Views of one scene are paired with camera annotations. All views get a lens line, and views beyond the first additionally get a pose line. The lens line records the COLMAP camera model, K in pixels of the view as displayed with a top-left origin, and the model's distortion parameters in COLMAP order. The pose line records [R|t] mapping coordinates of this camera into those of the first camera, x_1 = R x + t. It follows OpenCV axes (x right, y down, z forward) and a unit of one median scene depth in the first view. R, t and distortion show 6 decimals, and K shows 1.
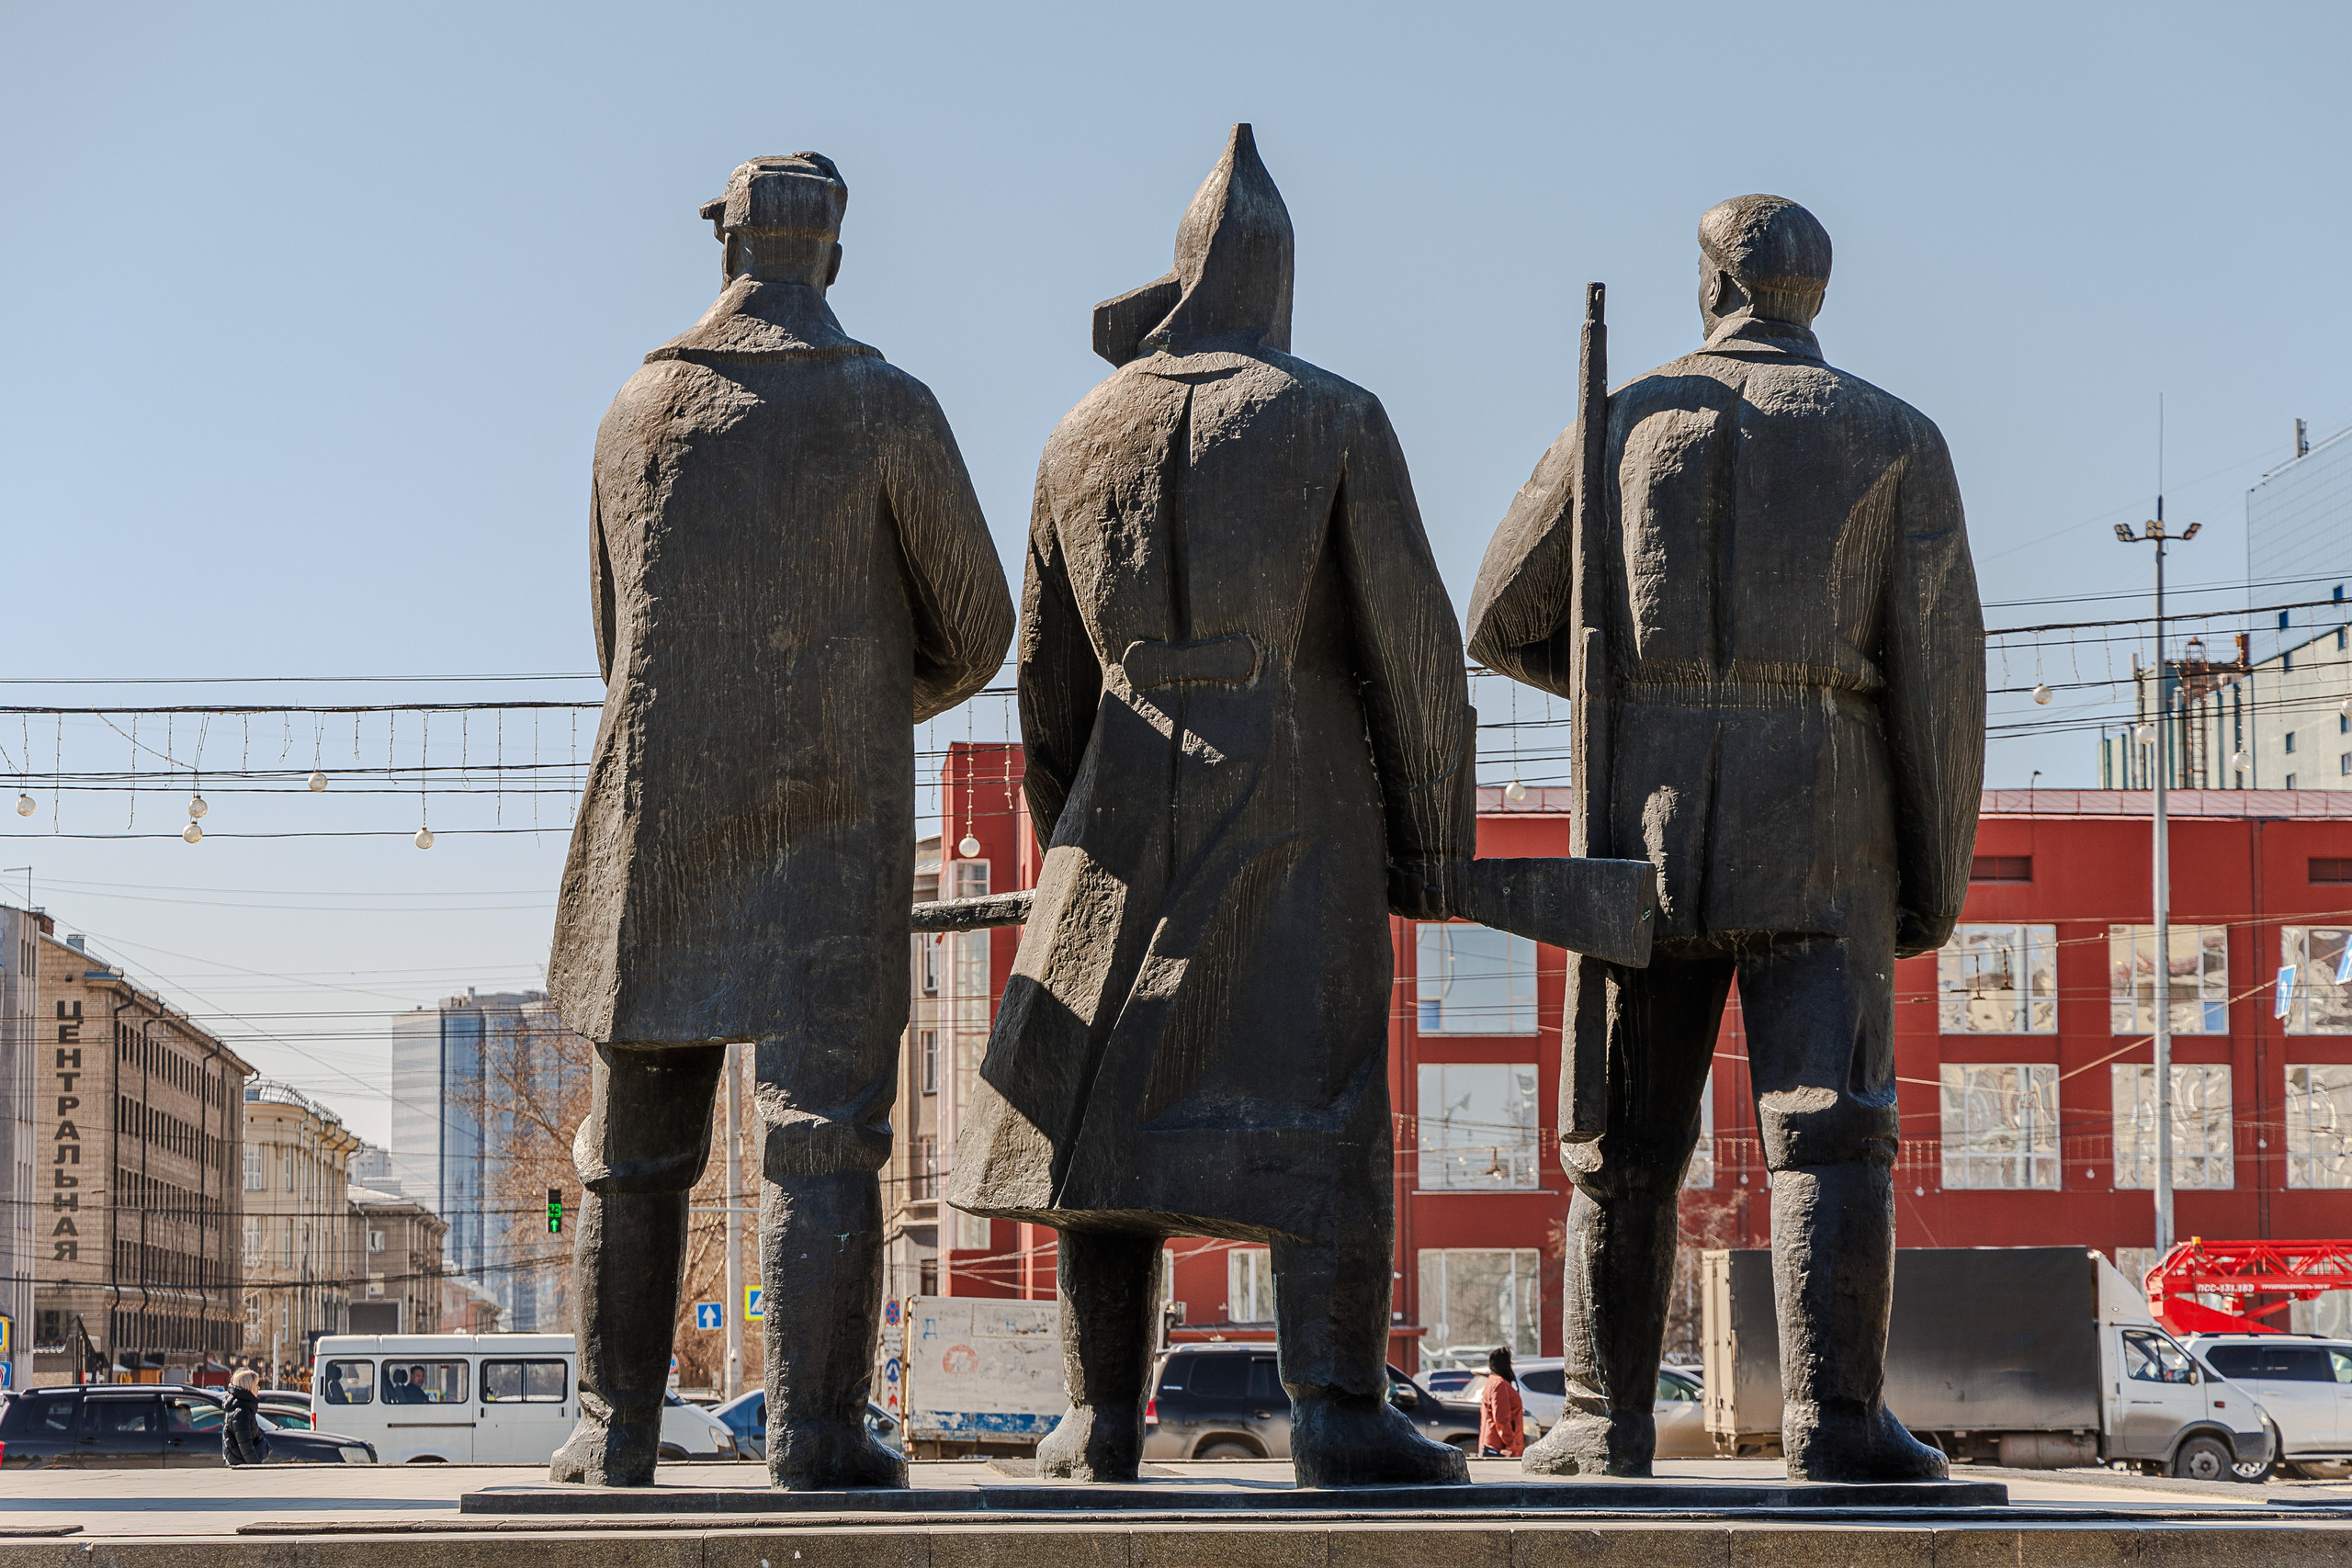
lens RADIAL K [[5751.6, 0, 1176.0], [0, 5751.6, 784.0], [0, 0, 1]] dist [0.061624, 0.282549]
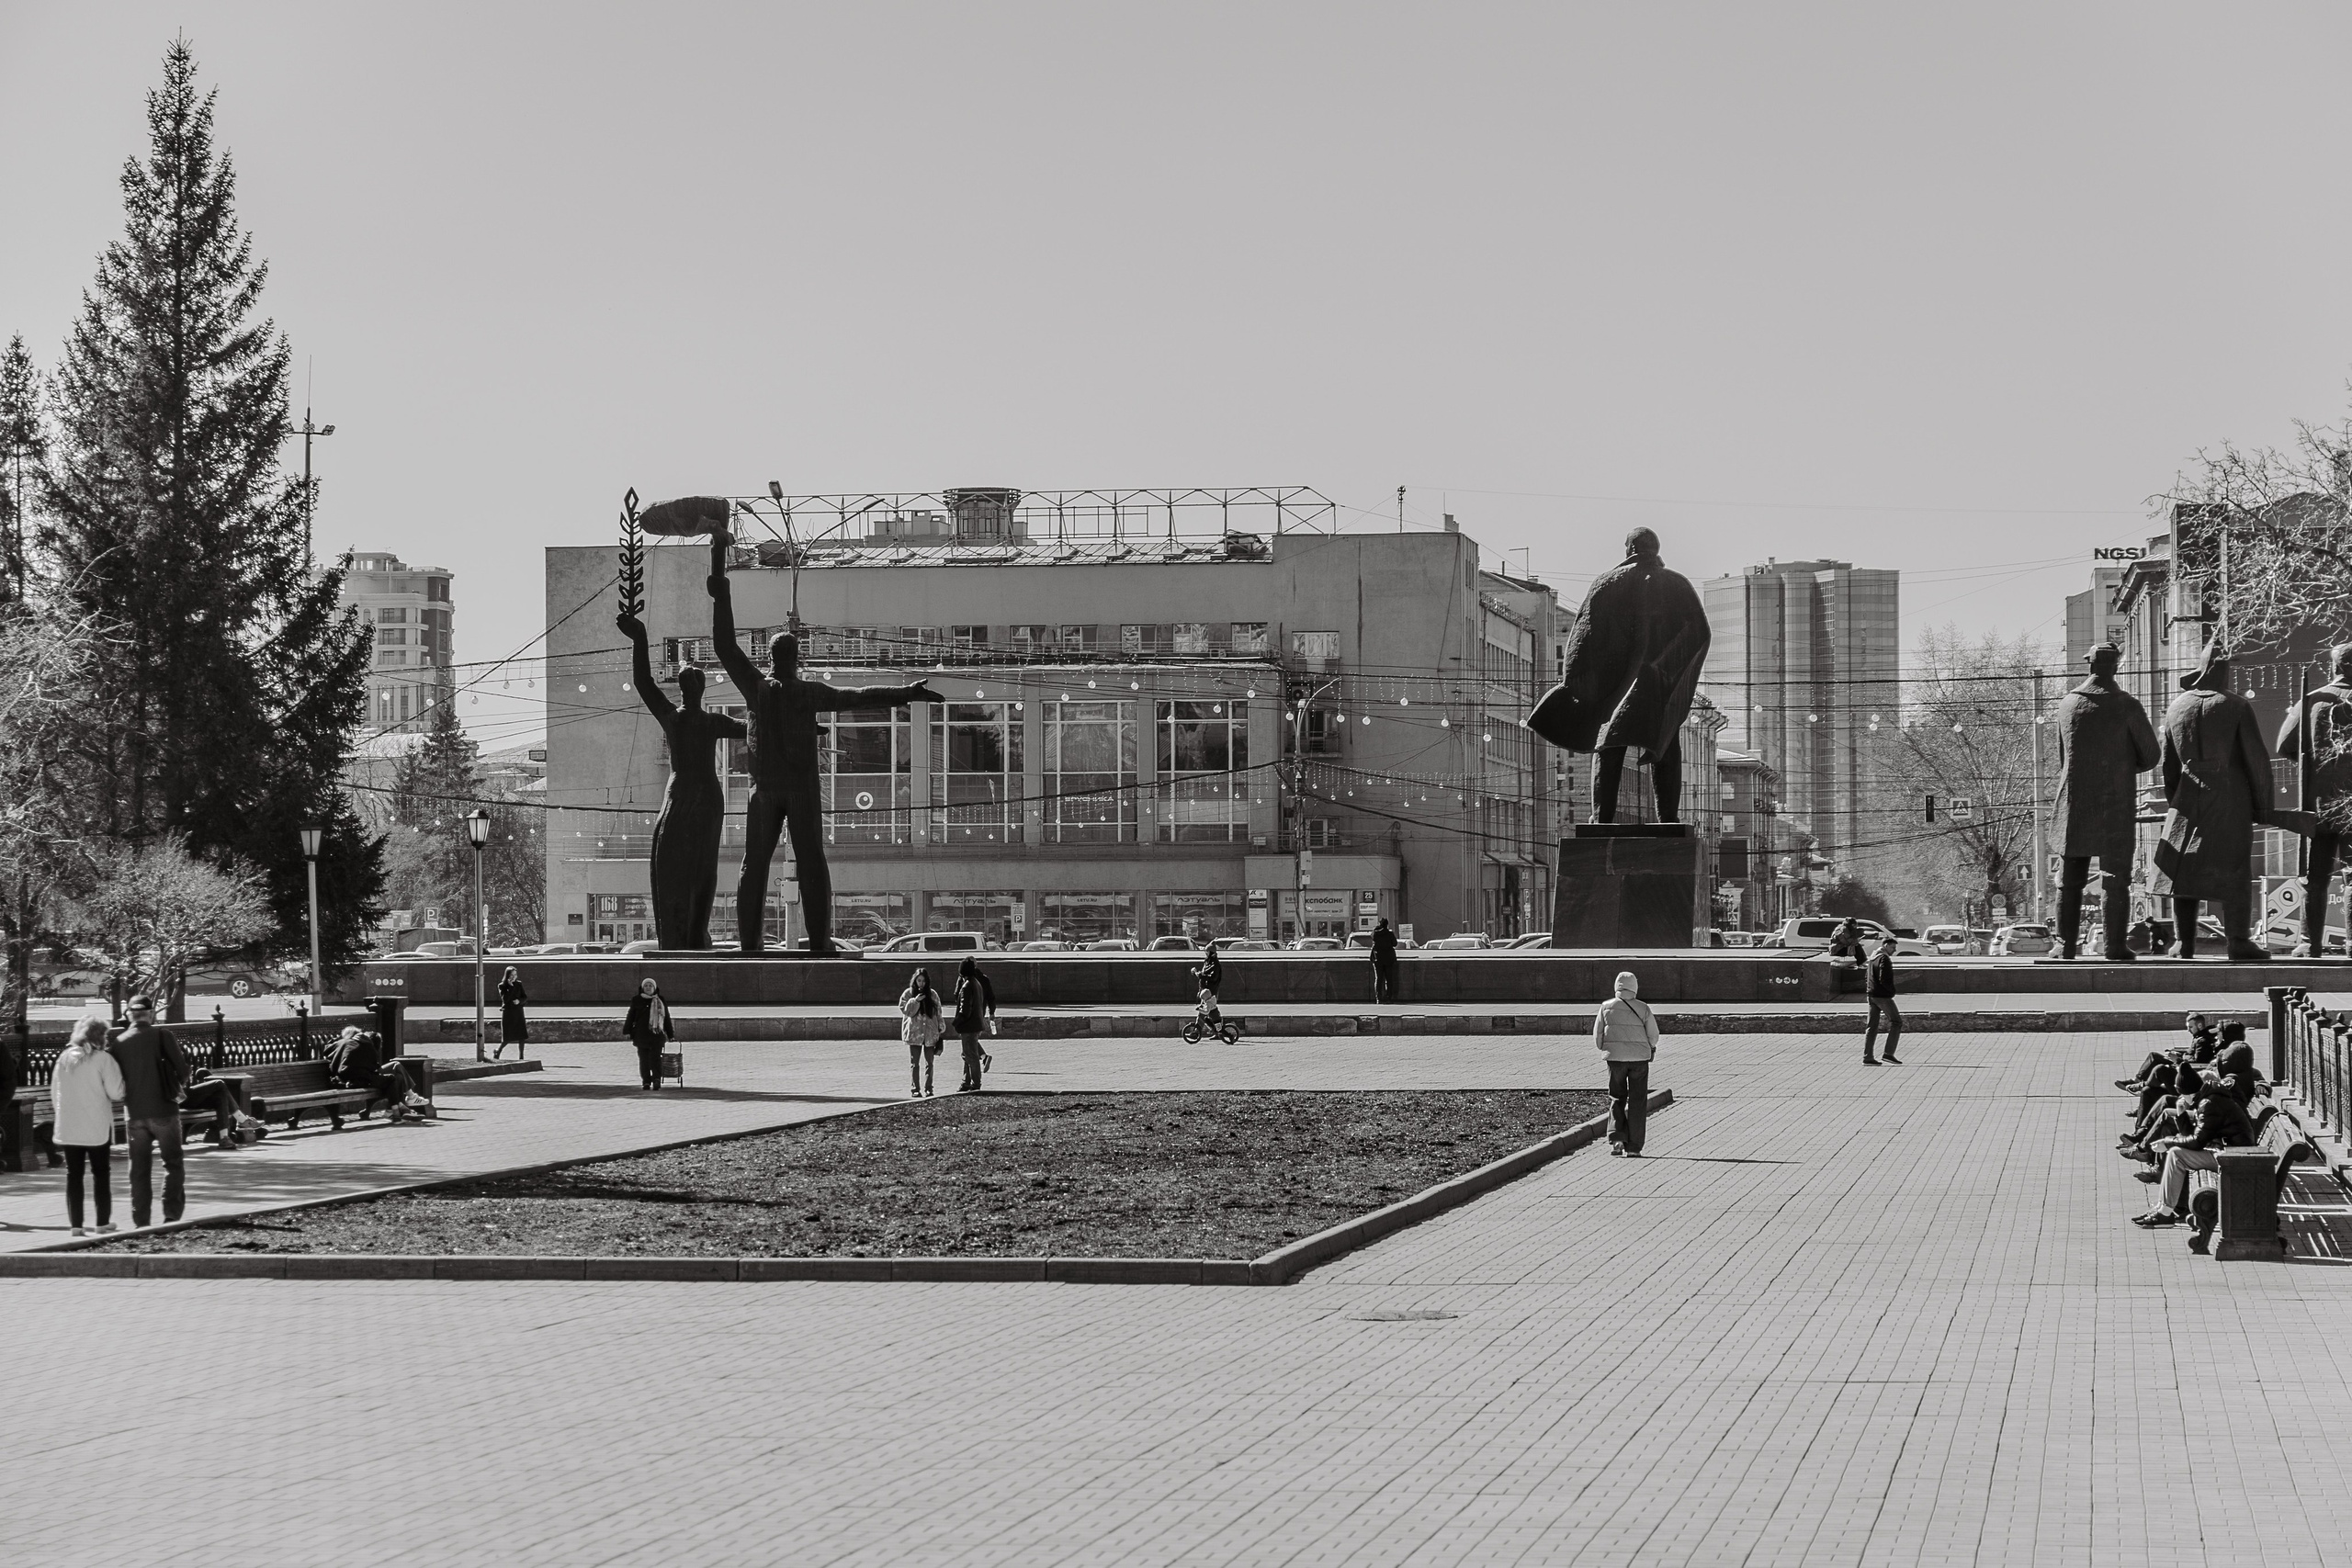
lens RADIAL K [[5569.4, 0, 1176.0], [0, 5569.4, 784.0], [0, 0, 1]] dist [0.028262, -0.123399]
pose [[0.975599, -0.002795, -0.219544, 0.162197], [0.021211, 0.996442, 0.081570, -0.350500], [0.218534, -0.084237, 0.972187, -3.079007]]
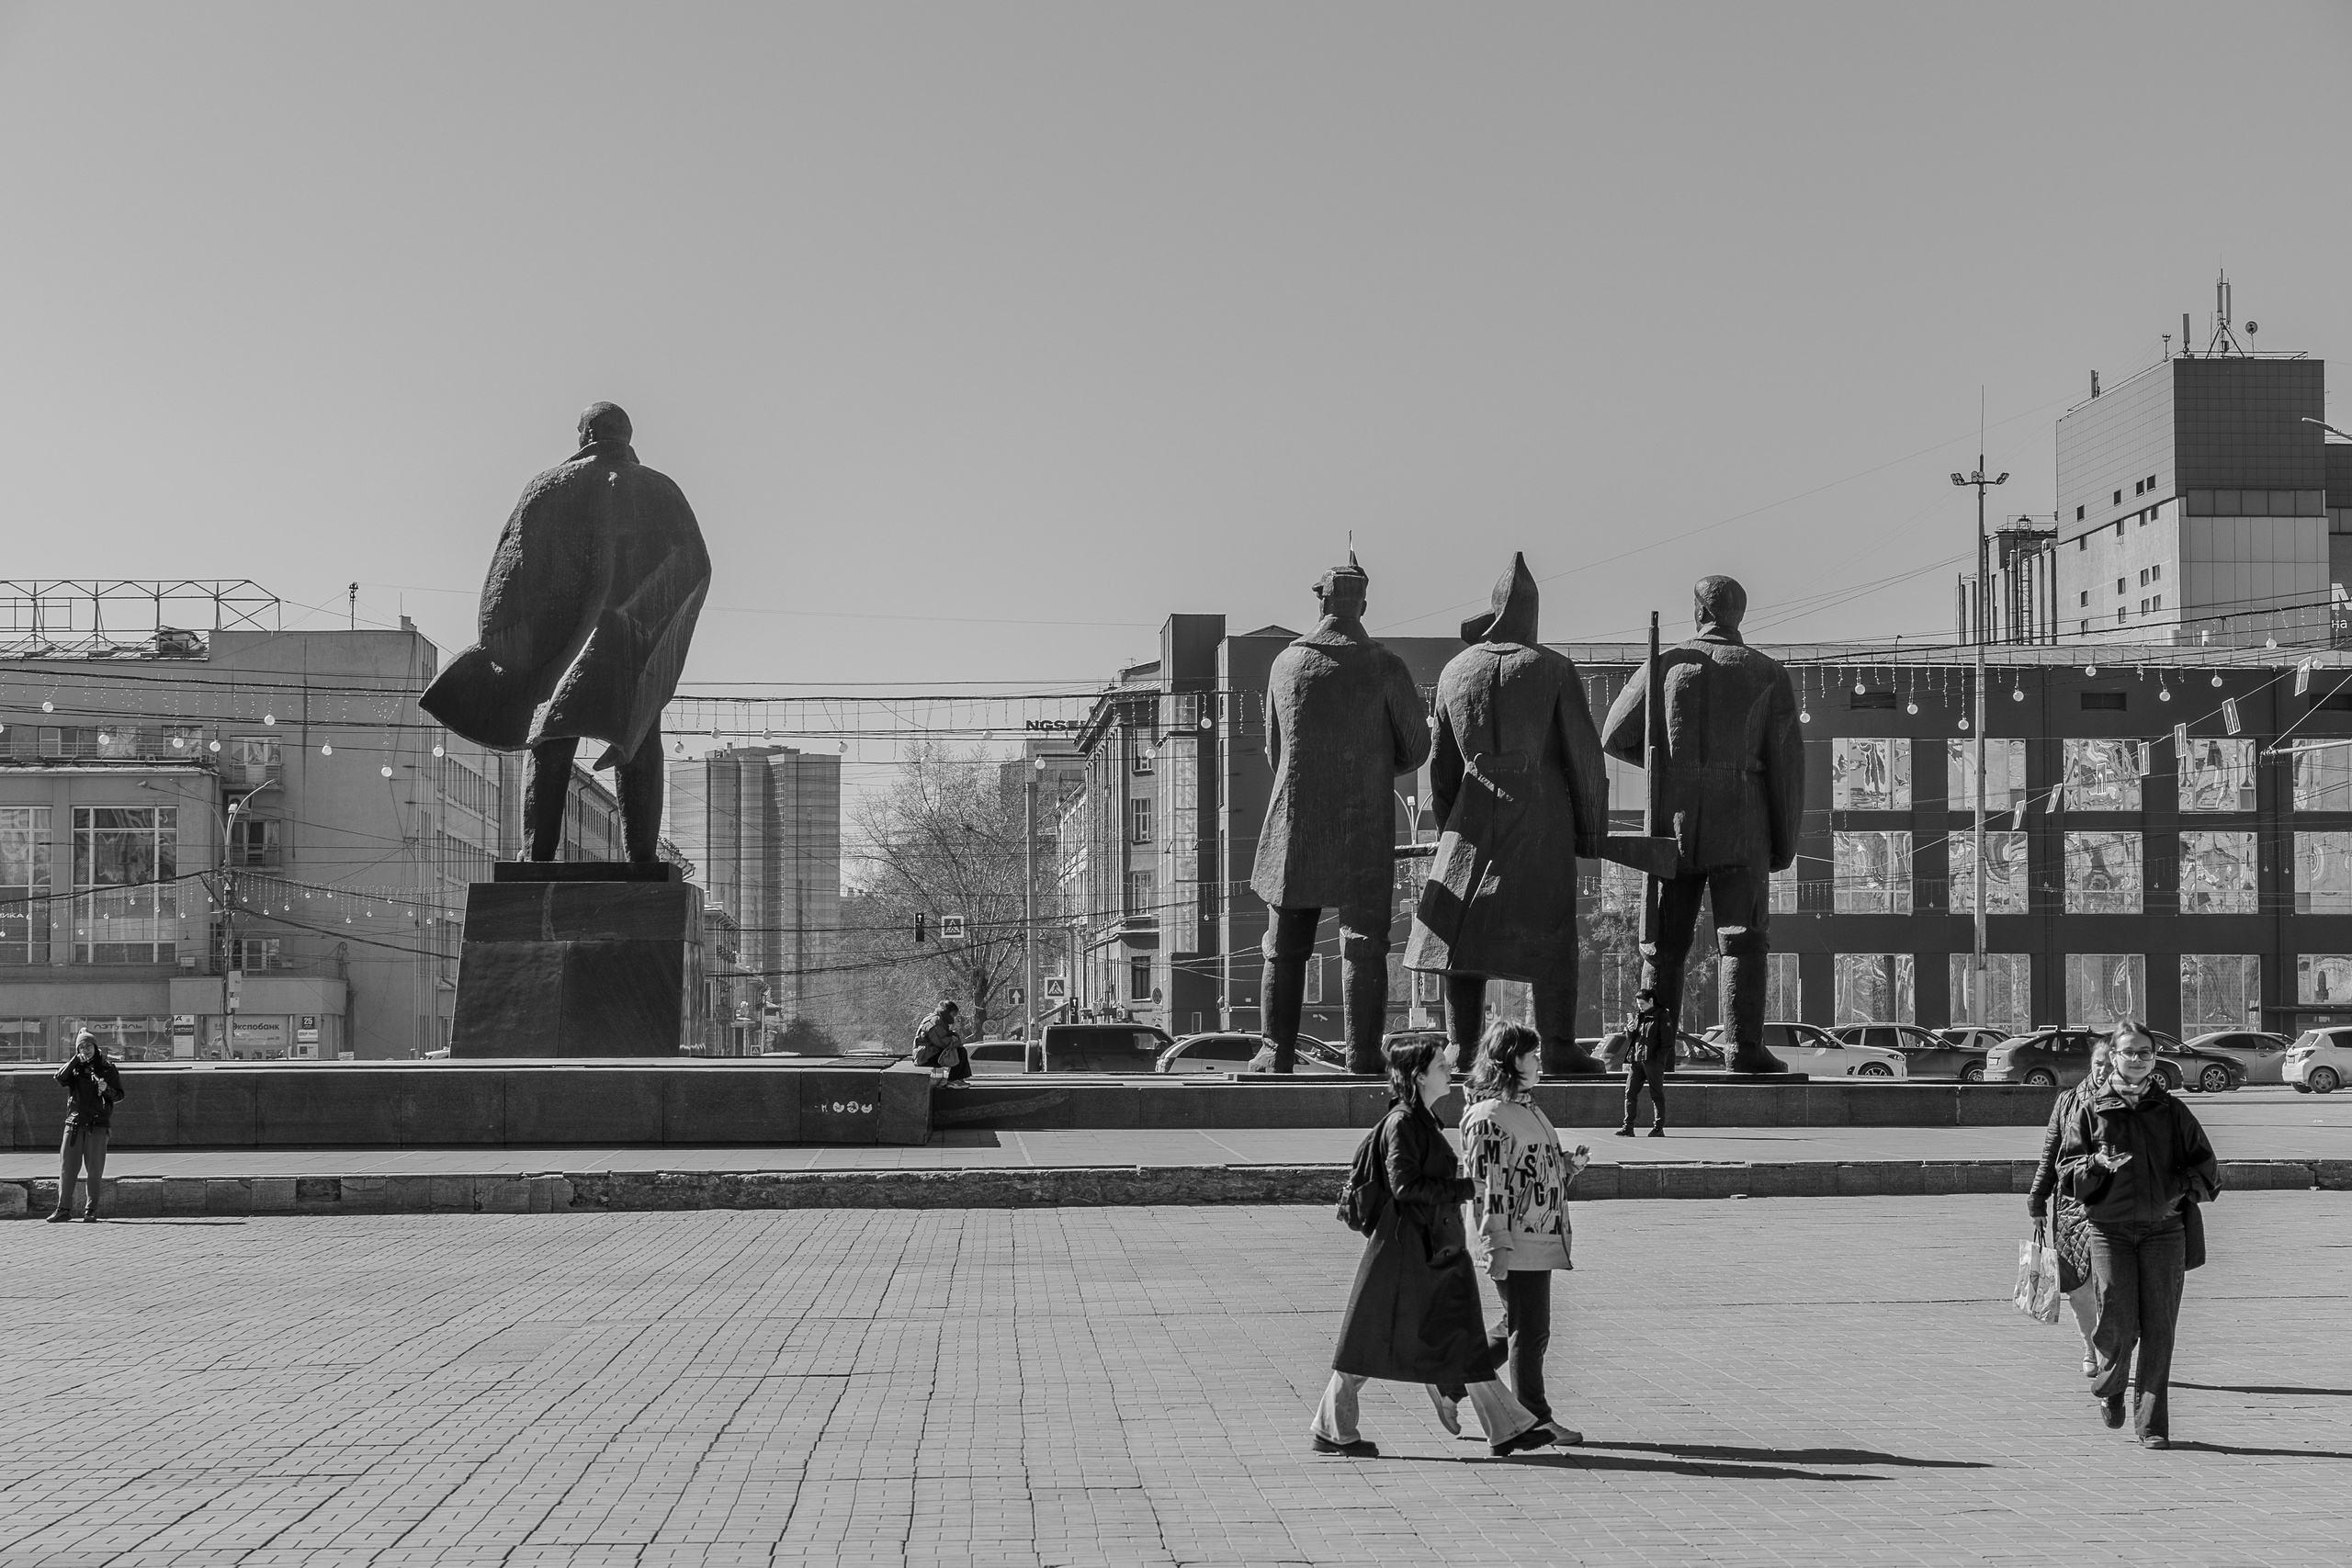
lens RADIAL K [[4555.4, 0, 1176.0], [0, 4555.4, 784.0], [0, 0, 1]] dist [0.061266, 0.284675]
pose [[0.999877, 0.001687, -0.015595, -0.111696], [-0.000958, 0.998912, 0.046628, -0.106591], [0.015657, -0.046608, 0.998791, -1.067180]]
